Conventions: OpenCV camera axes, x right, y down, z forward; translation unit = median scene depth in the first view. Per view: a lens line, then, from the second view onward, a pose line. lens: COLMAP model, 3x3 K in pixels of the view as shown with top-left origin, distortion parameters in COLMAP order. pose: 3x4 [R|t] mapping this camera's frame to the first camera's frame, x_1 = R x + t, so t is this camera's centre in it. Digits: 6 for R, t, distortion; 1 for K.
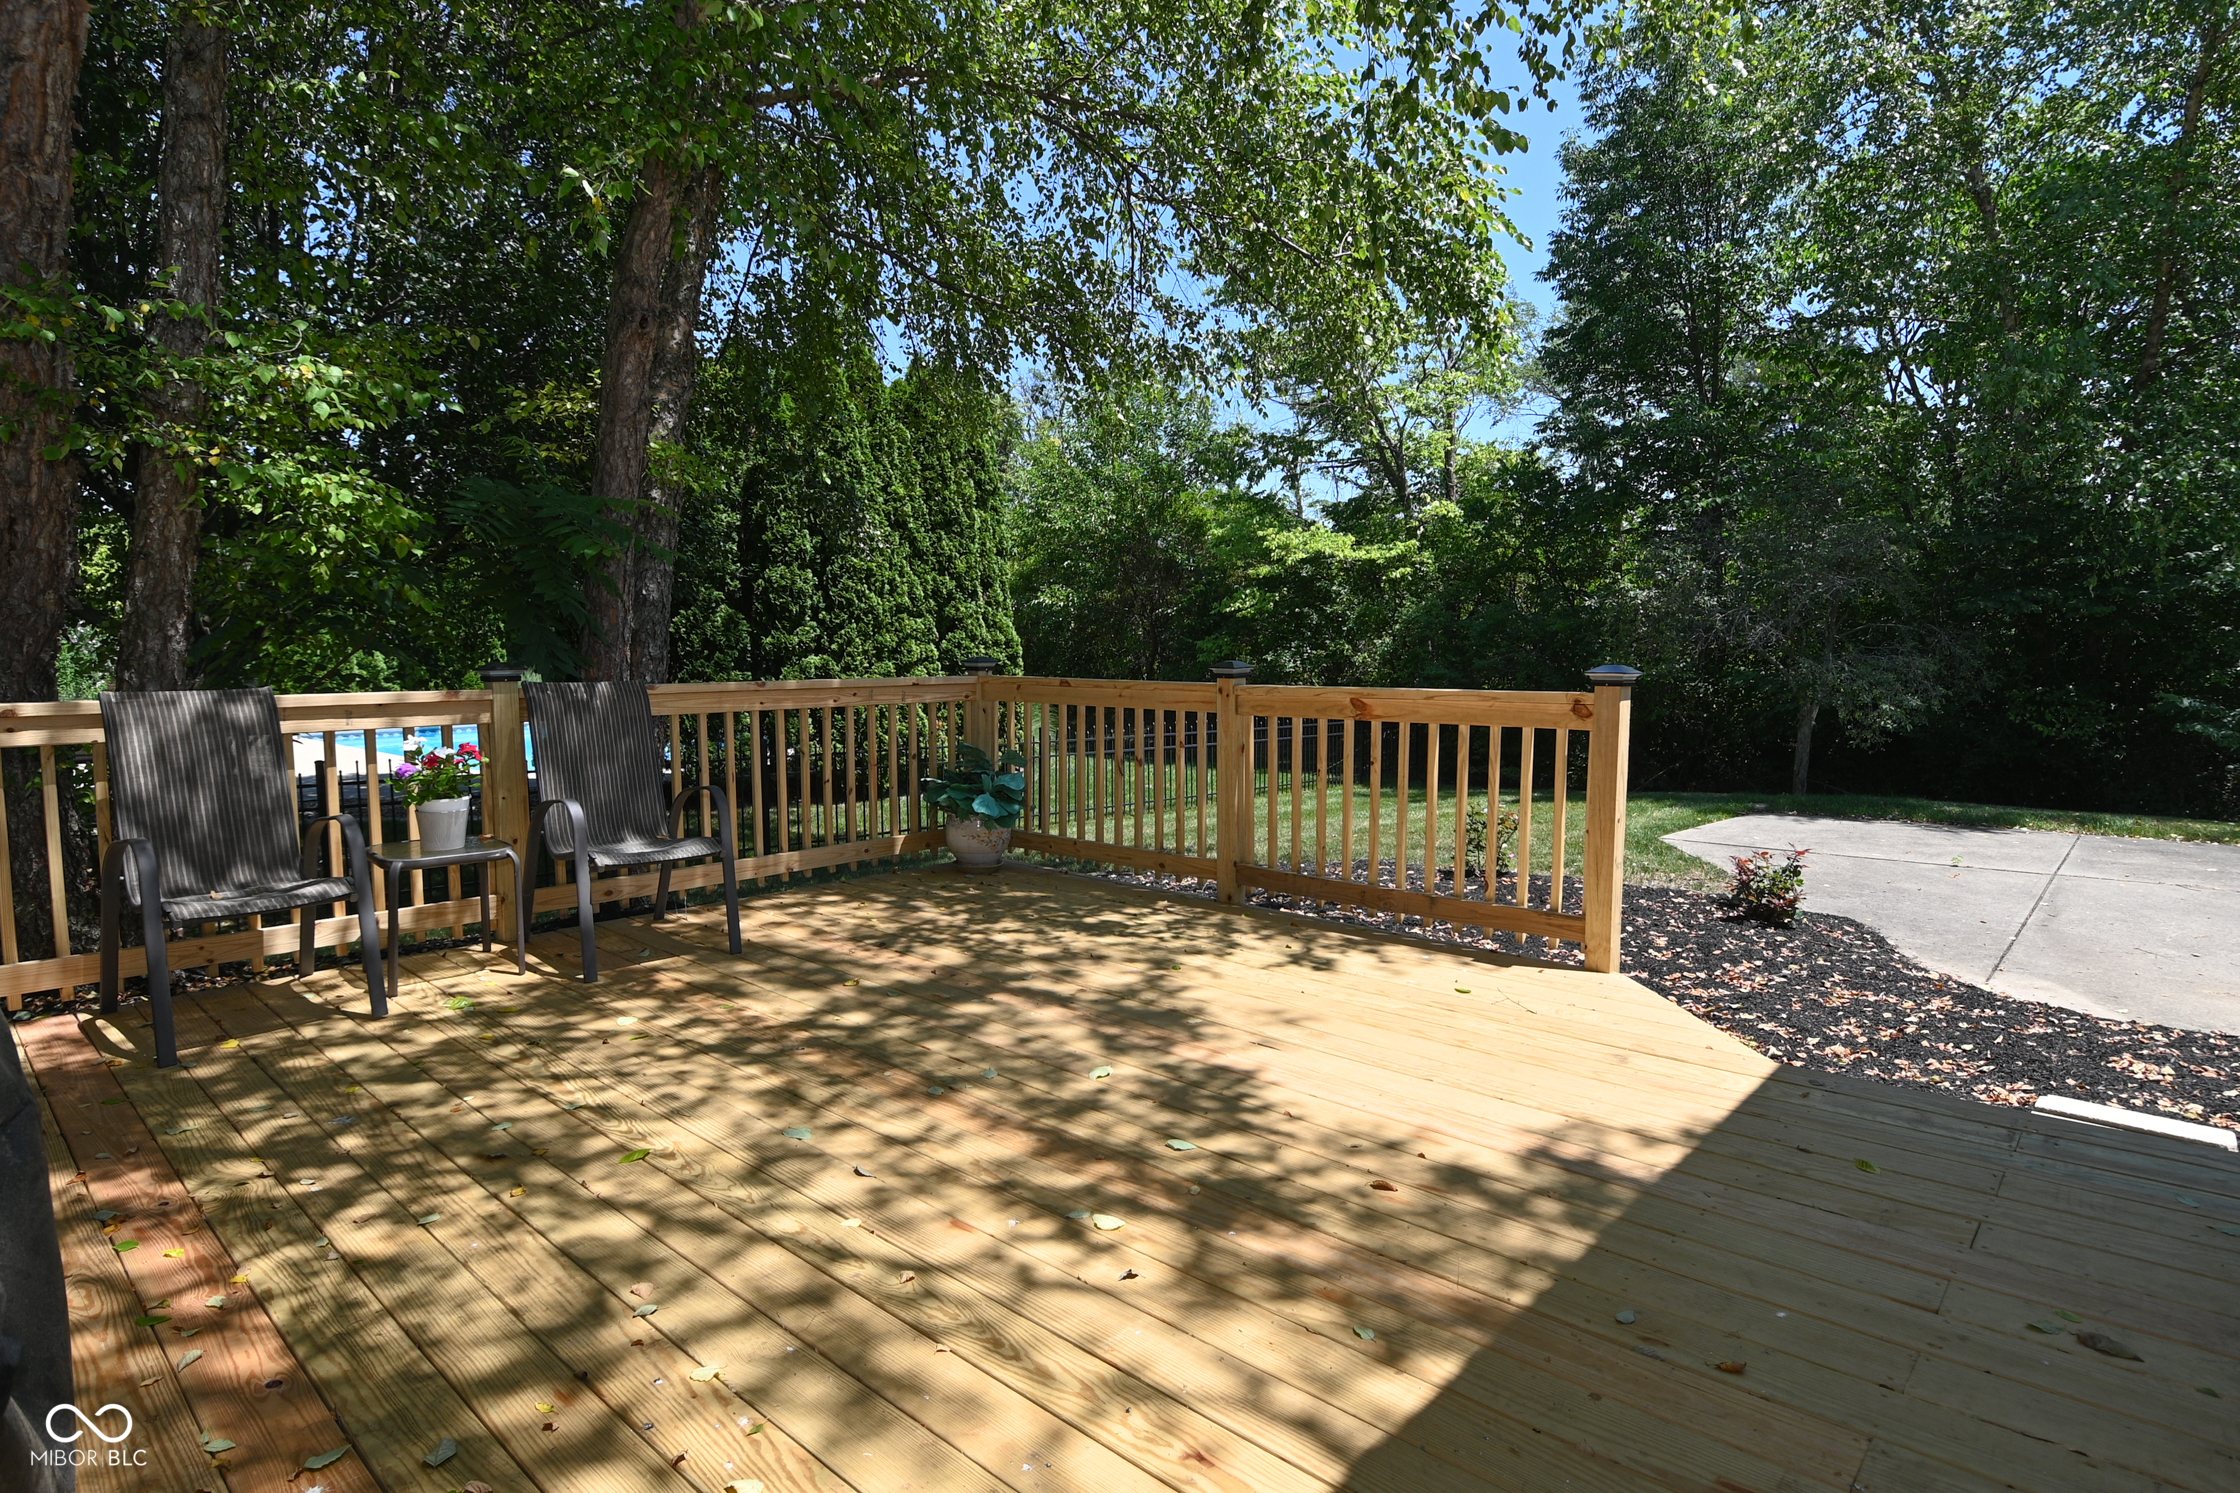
lens RADIAL K [[1181.9, 0, 1120.9], [0, 1181.9, 736.4], [0, 0, 1]] dist [-0.007628, -0.002384]
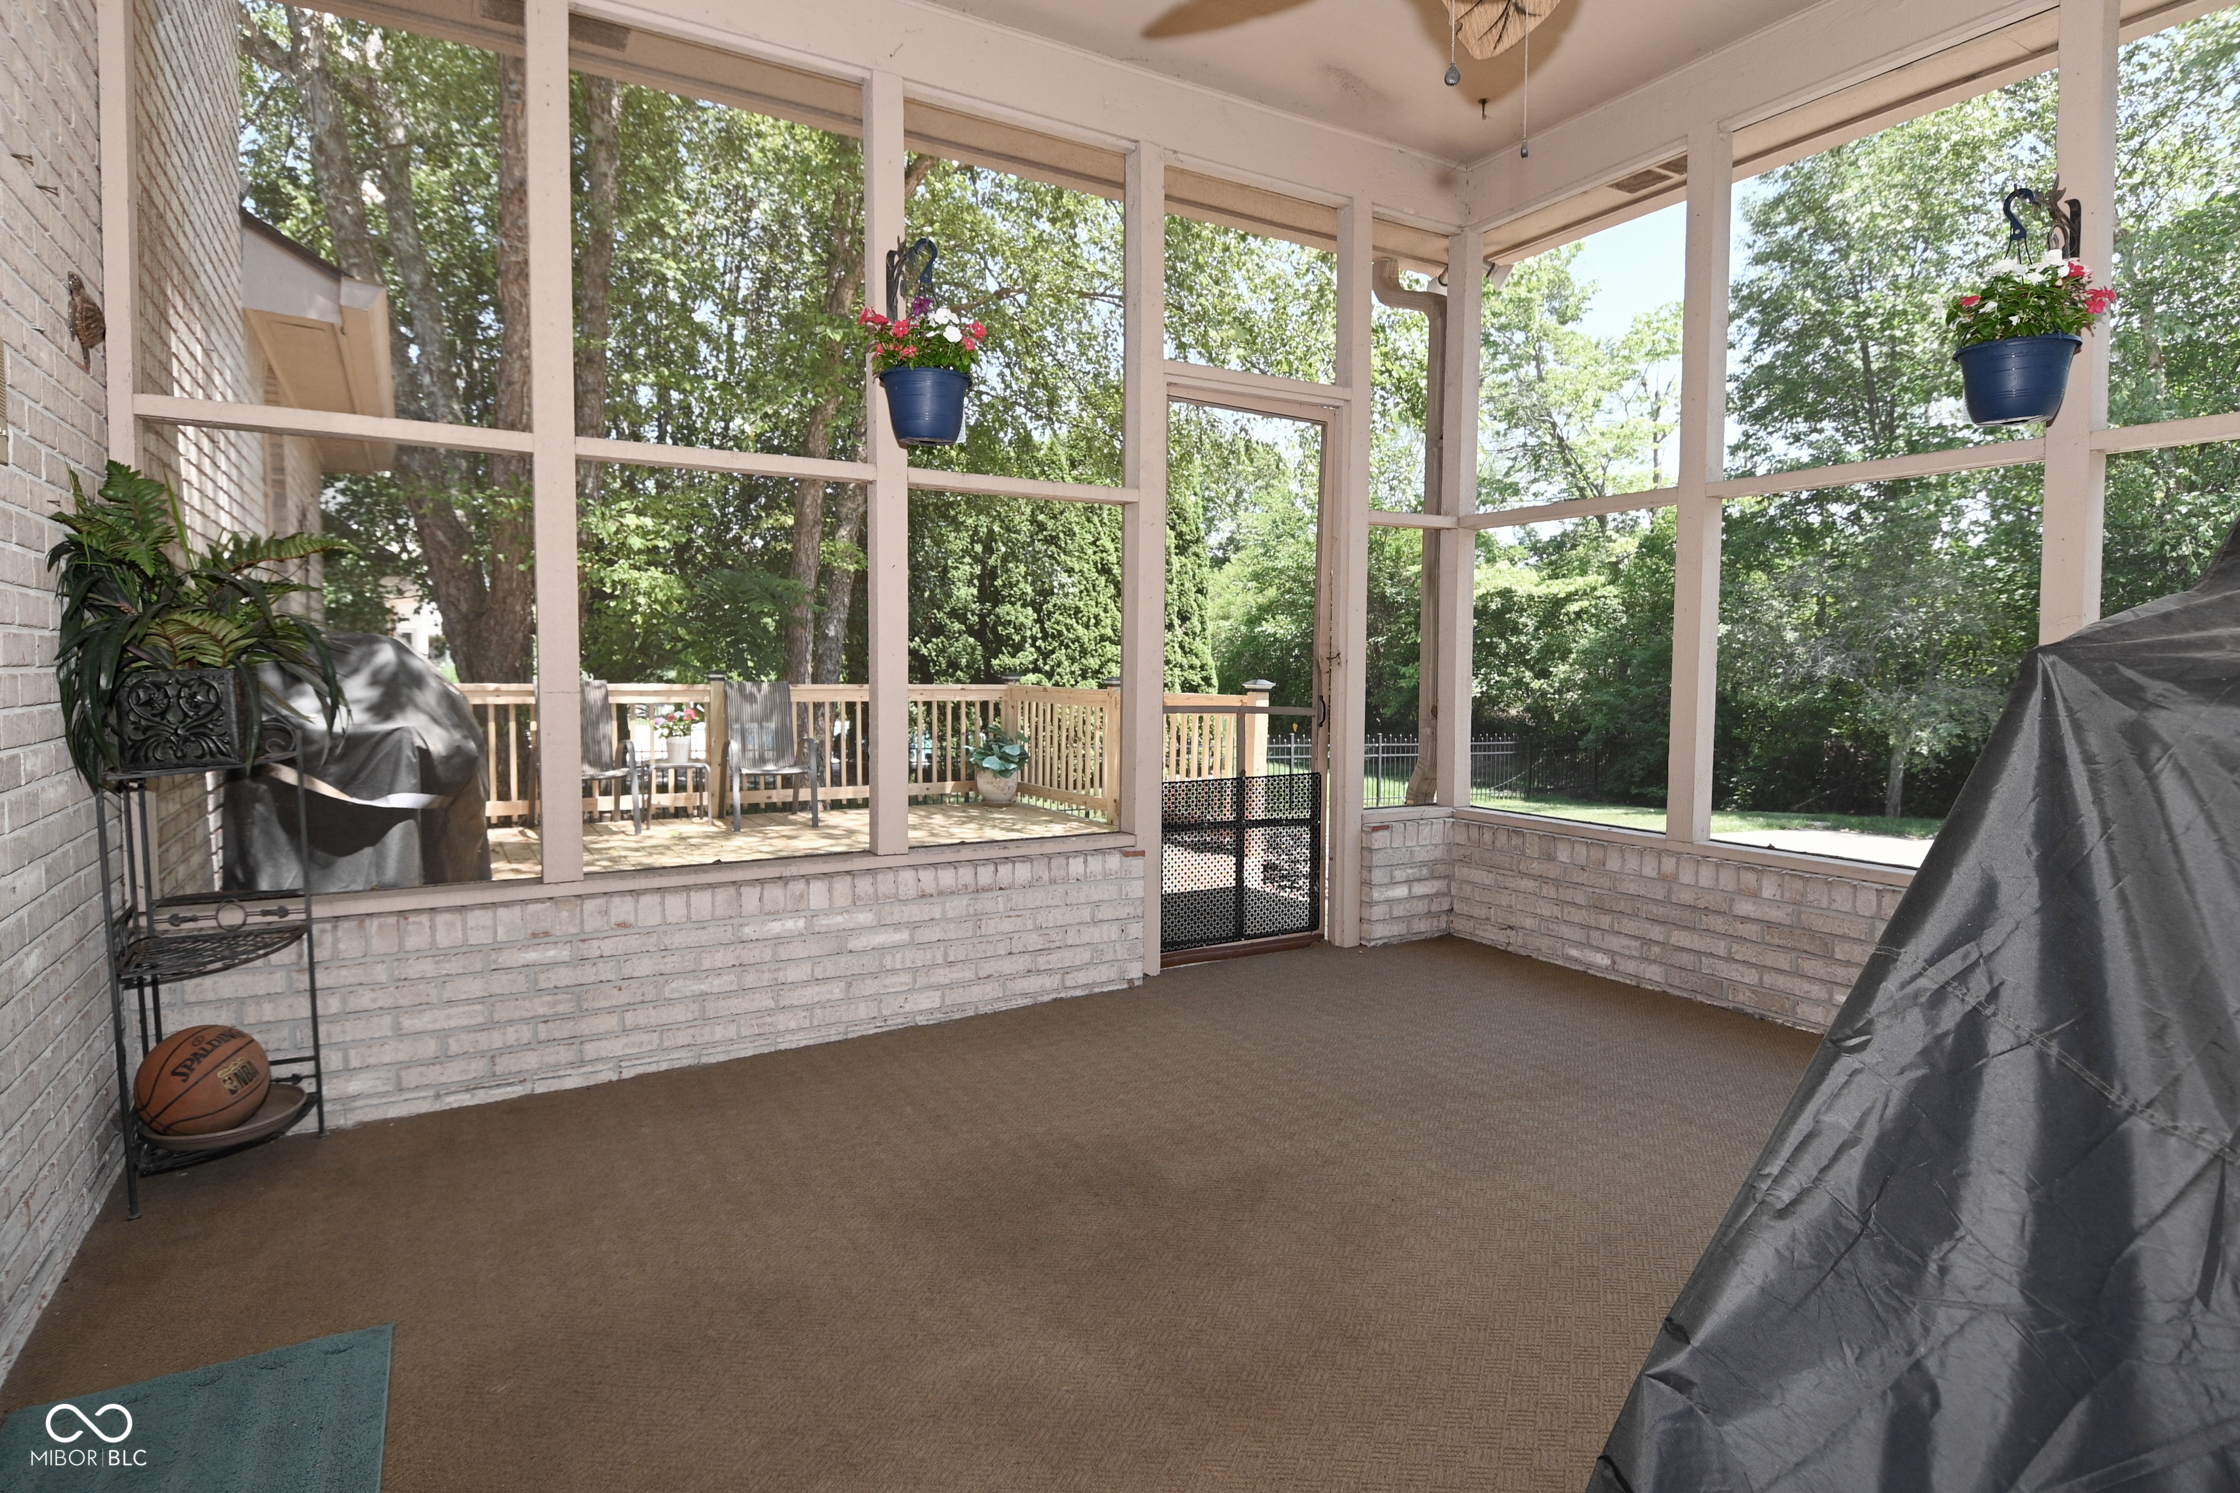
lens RADIAL K [[1181.9, 0, 1119.6], [0, 1181.9, 751.9], [0, 0, 1]] dist [-0.007628, -0.002384]
pose [[0.956029, 0.031322, -0.291595, 0.205107], [-0.034040, 0.999411, -0.004249, 0.017455], [0.291290, 0.013988, 0.956532, -0.195218]]
